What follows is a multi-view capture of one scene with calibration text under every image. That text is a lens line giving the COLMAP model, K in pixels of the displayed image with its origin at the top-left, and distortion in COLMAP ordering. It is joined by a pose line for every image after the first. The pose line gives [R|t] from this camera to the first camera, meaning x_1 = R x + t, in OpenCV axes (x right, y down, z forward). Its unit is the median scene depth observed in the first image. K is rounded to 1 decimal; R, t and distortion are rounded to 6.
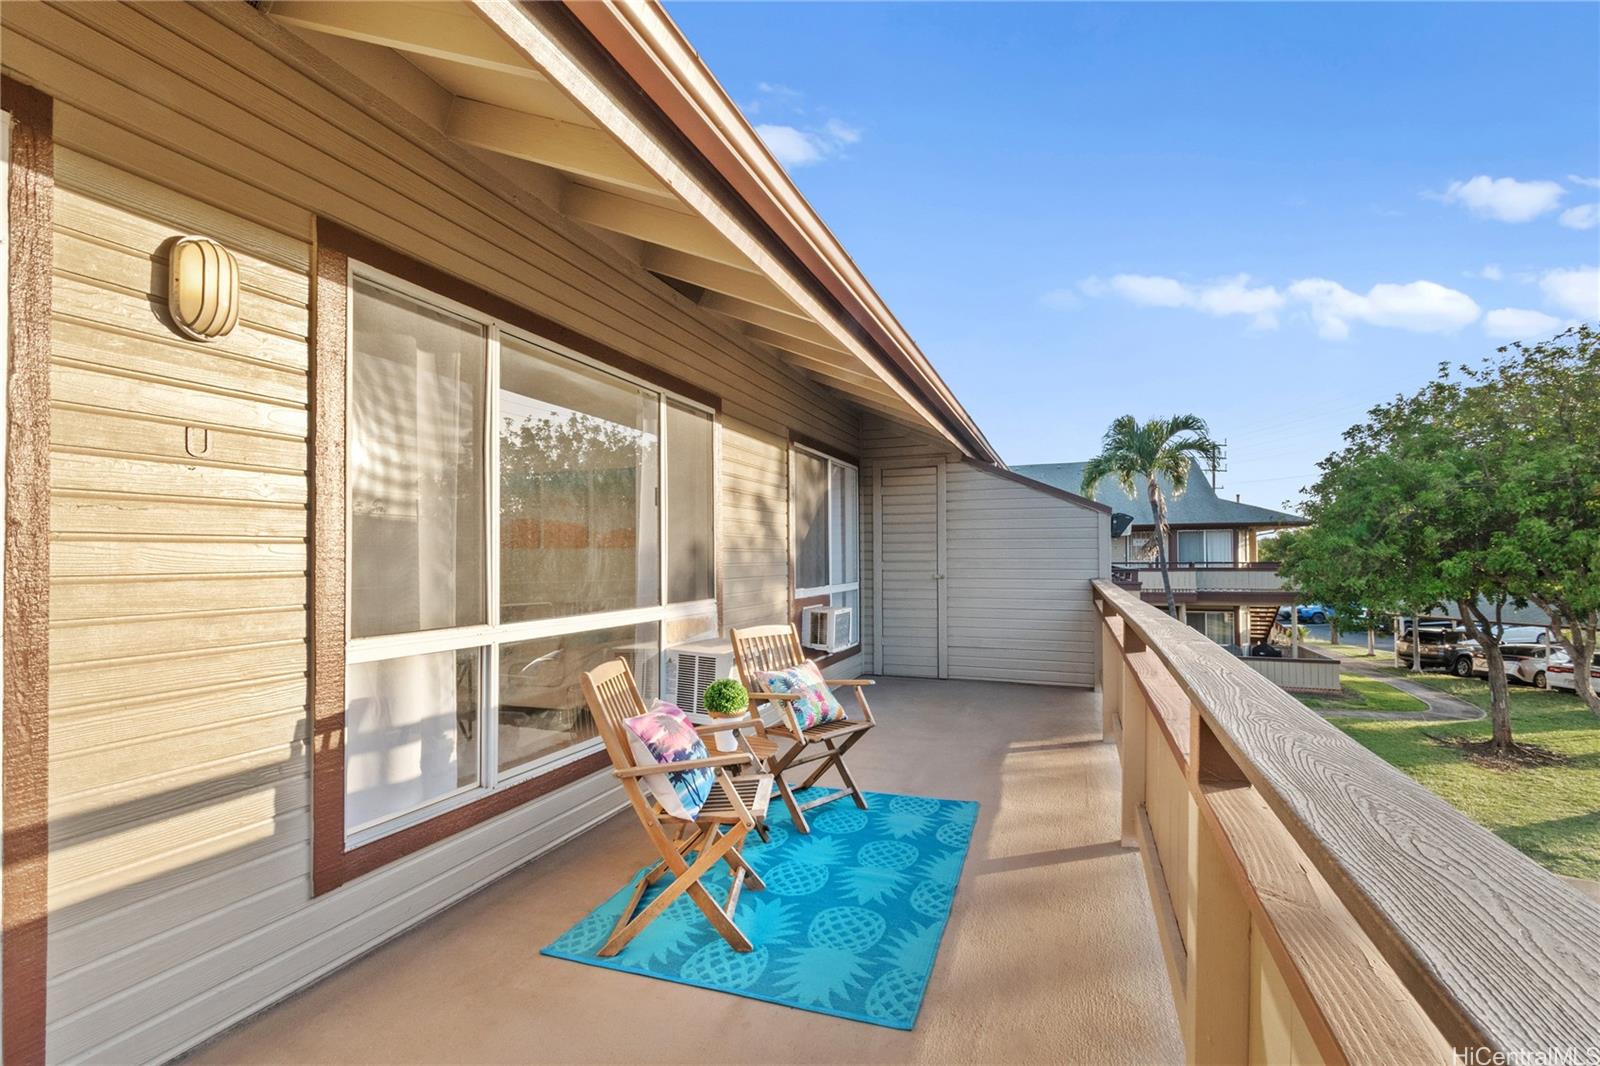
lens RADIAL K [[700.6, 0, 813.0], [0, 700.6, 555.0], [0, 0, 1]] dist [0.000030, -0.000040]
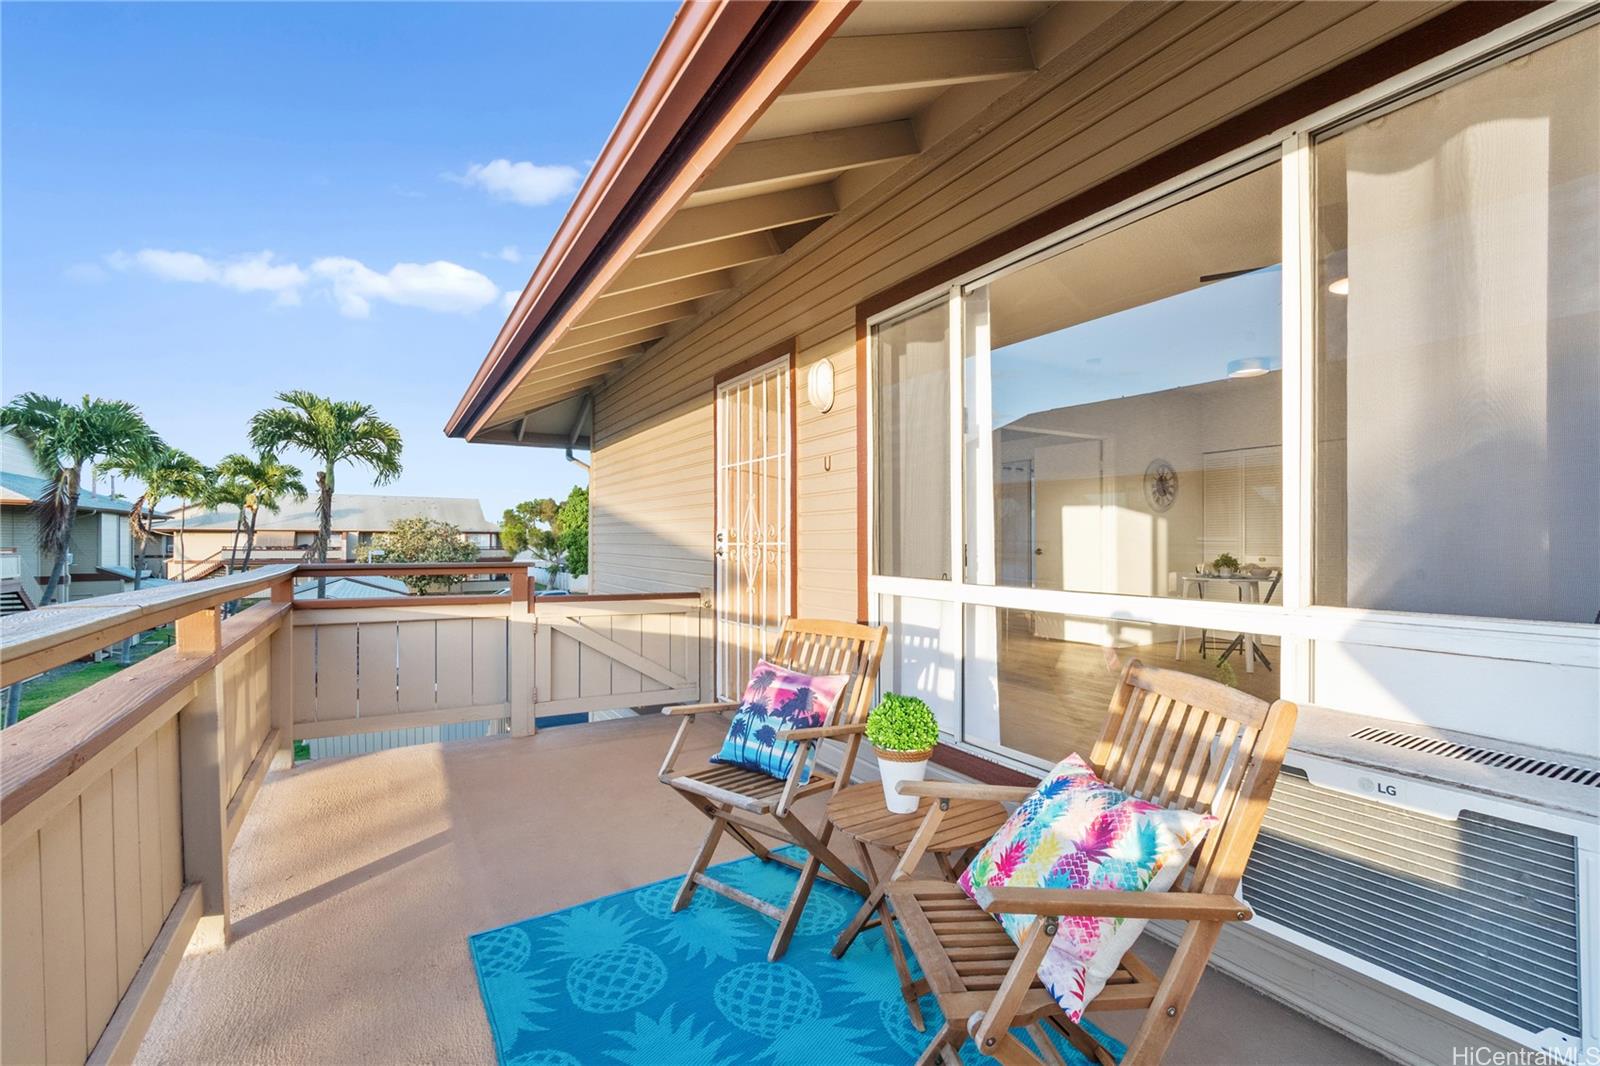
lens RADIAL K [[700.6, 0, 813.0], [0, 700.6, 555.0], [0, 0, 1]] dist [0.000030, -0.000040]
pose [[-0.618811, 0.002840, -0.785535, 0.547459], [-0.002736, 0.999980, 0.005770, 0.066763], [0.785535, 0.005719, -0.618791, 1.731108]]
